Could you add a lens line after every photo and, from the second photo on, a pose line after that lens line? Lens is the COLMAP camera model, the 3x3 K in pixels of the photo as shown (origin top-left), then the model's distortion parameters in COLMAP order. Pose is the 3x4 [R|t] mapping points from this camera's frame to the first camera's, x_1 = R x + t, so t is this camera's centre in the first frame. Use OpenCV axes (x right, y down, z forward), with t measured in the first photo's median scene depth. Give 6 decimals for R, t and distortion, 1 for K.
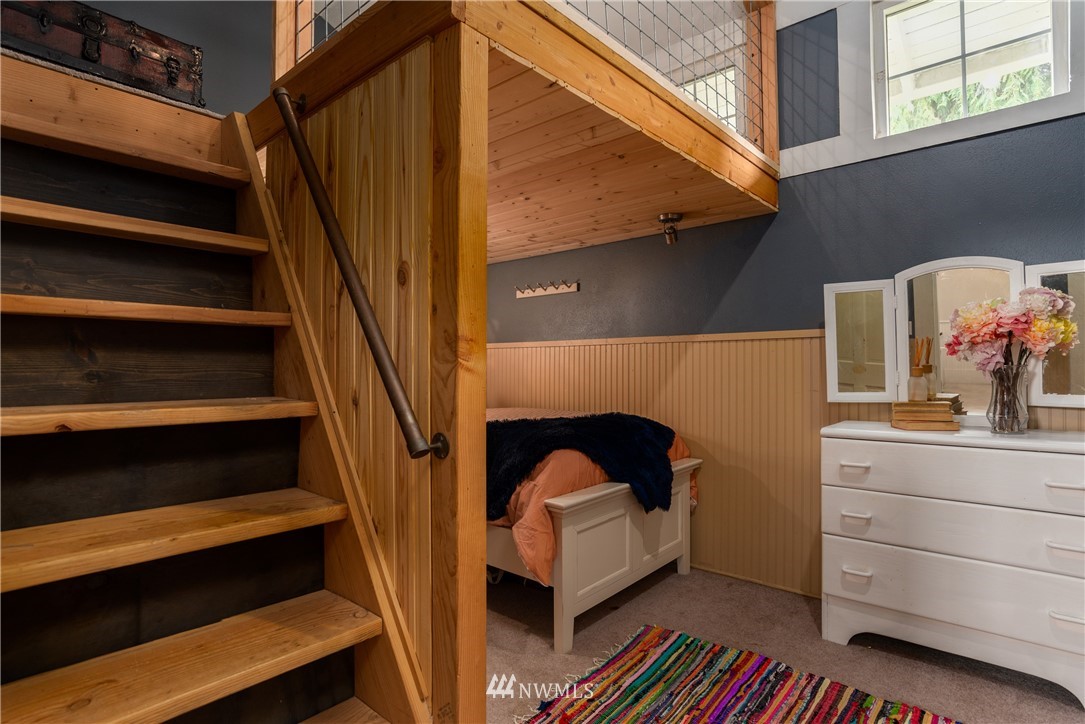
lens RADIAL K [[541.9, 0, 555.4], [0, 541.9, 364.2], [0, 0, 1]] dist [-0.026234, 0.000956]
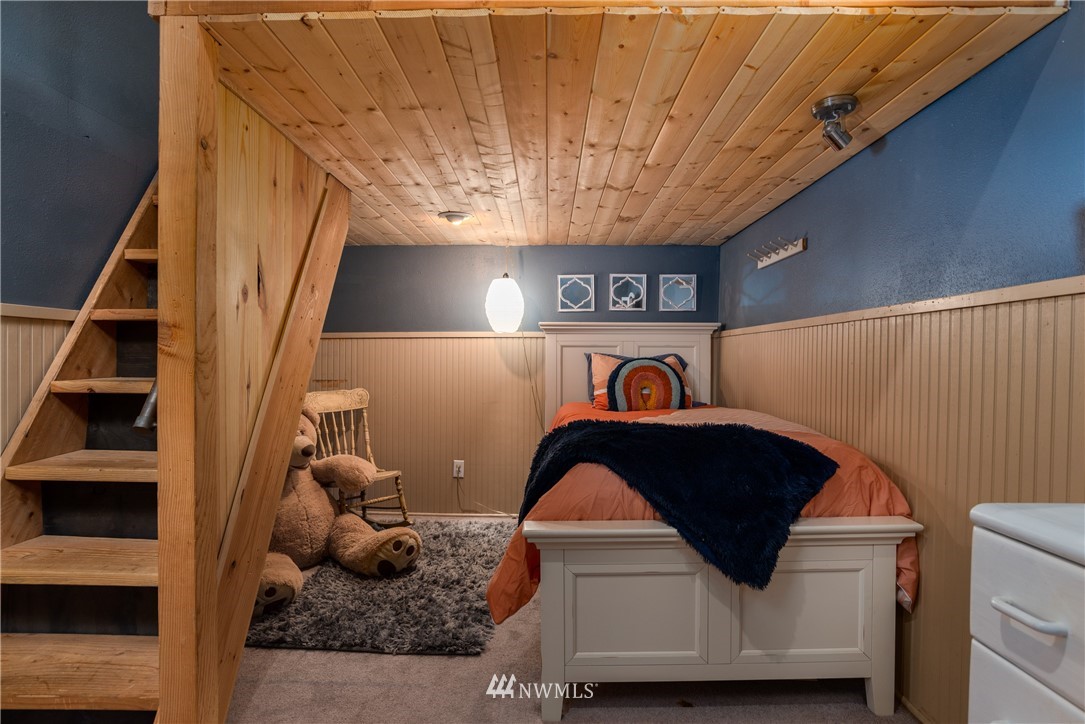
lens RADIAL K [[541.9, 0, 555.4], [0, 541.9, 364.2], [0, 0, 1]] dist [-0.026234, 0.000956]
pose [[0.656669, 0.012790, -0.754071, 0.519517], [-0.001981, 0.999882, 0.015234, 0.005375], [0.754177, -0.008510, 0.656617, 0.427822]]
